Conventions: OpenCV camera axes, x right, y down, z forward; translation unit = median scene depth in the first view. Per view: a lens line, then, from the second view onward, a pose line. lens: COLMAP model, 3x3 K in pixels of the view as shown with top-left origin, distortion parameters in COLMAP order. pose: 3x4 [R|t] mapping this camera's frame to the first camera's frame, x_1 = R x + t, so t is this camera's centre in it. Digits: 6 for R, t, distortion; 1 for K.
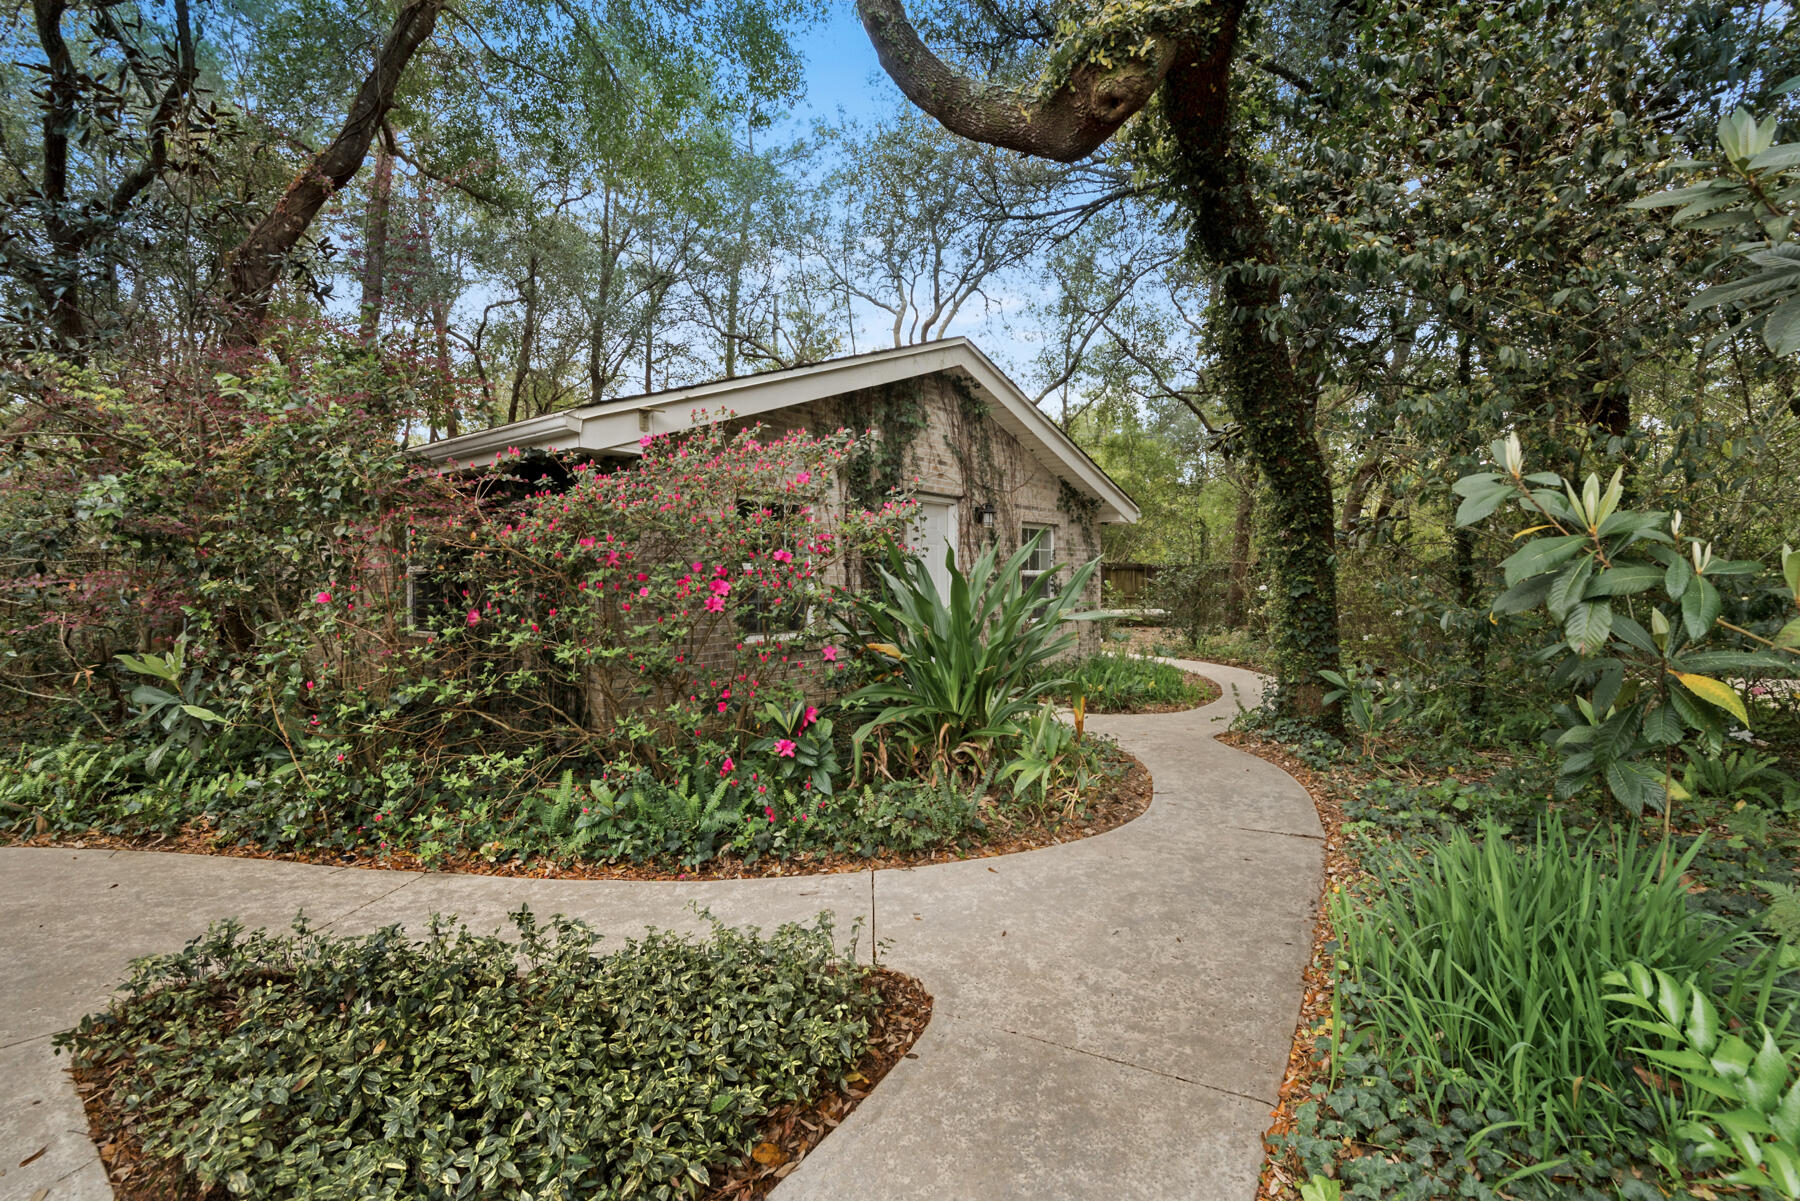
lens RADIAL K [[869.4, 0, 898.9], [0, 869.4, 595.3], [0, 0, 1]] dist [0.022119, -0.017228]
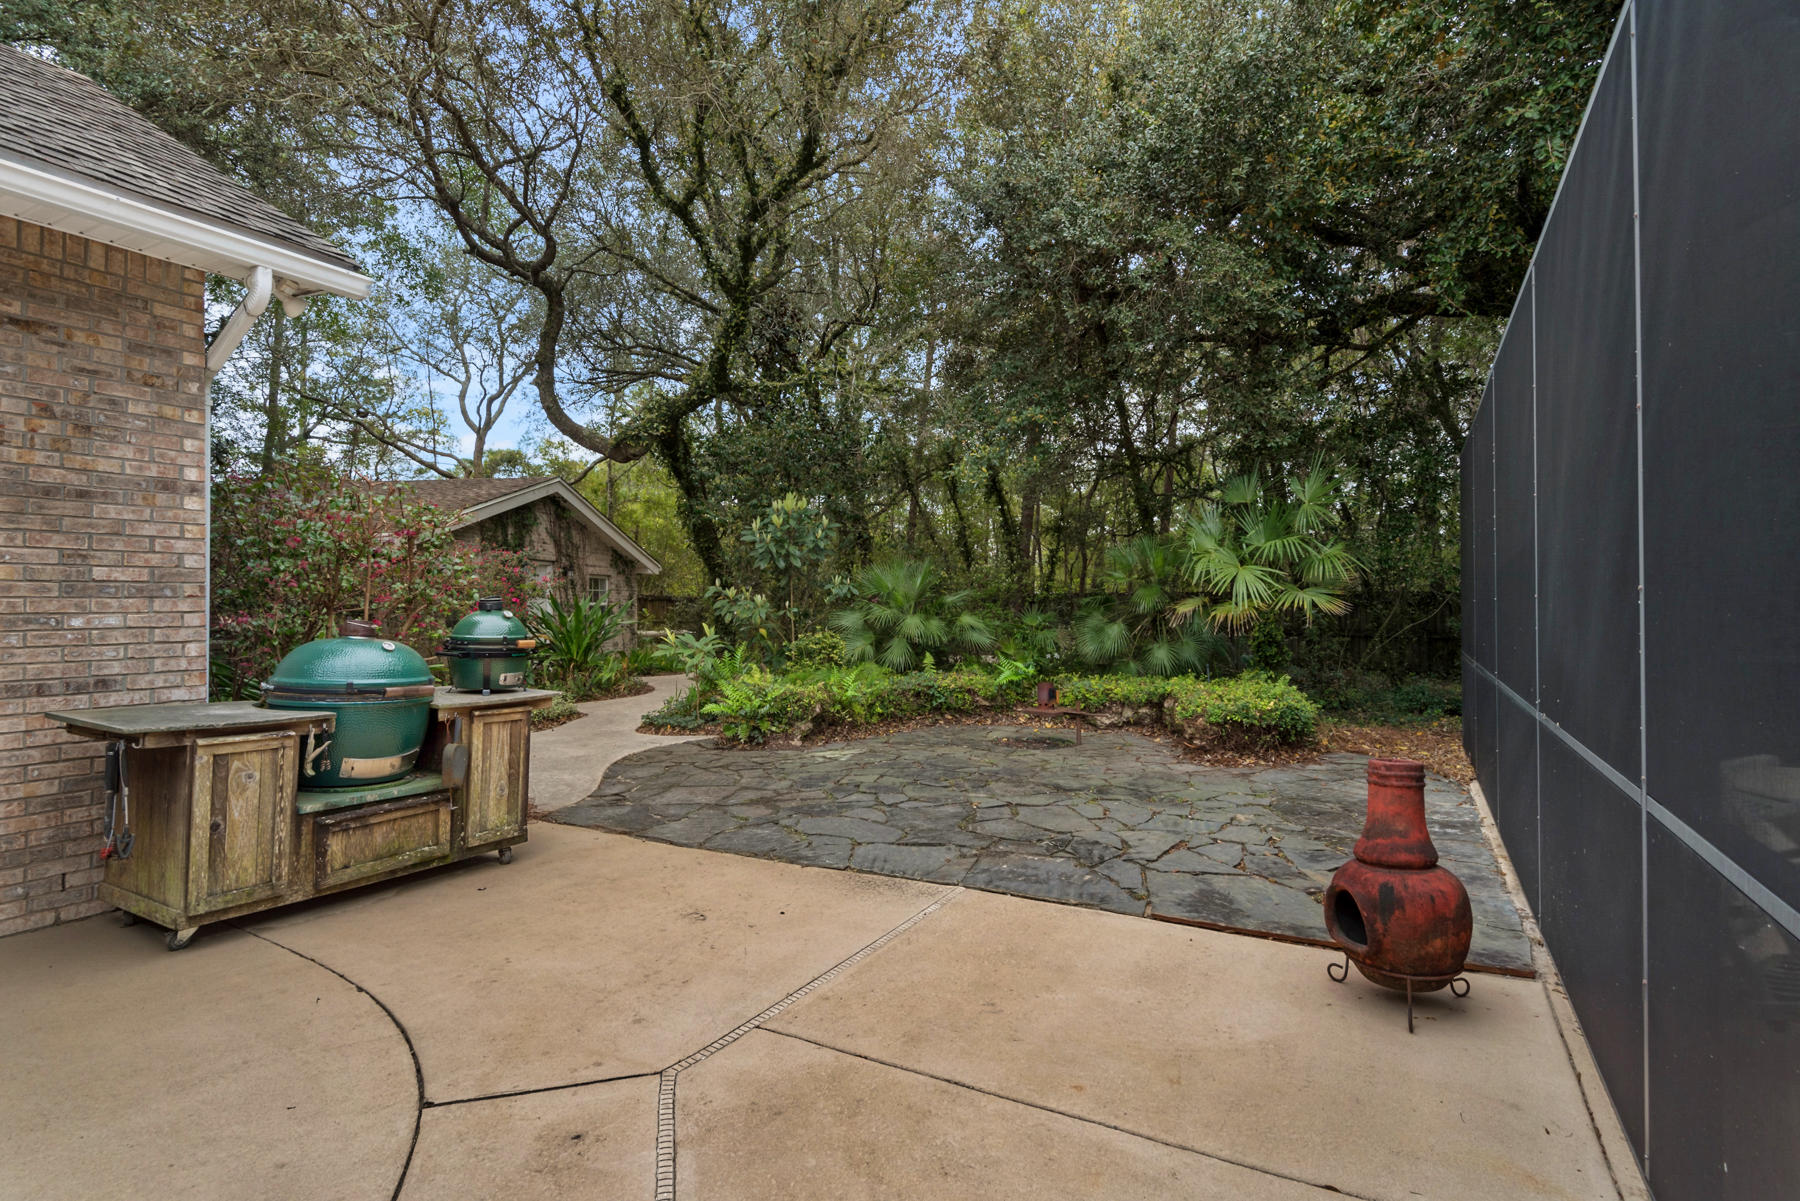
lens RADIAL K [[894.1, 0, 917.5], [0, 894.1, 600.8], [0, 0, 1]] dist [-0.001240, -0.003851]
pose [[0.864757, 0.000555, 0.502191, -0.237332], [0.012008, 0.999691, -0.021783, 0.018591], [-0.502048, 0.024868, 0.864482, -1.099561]]
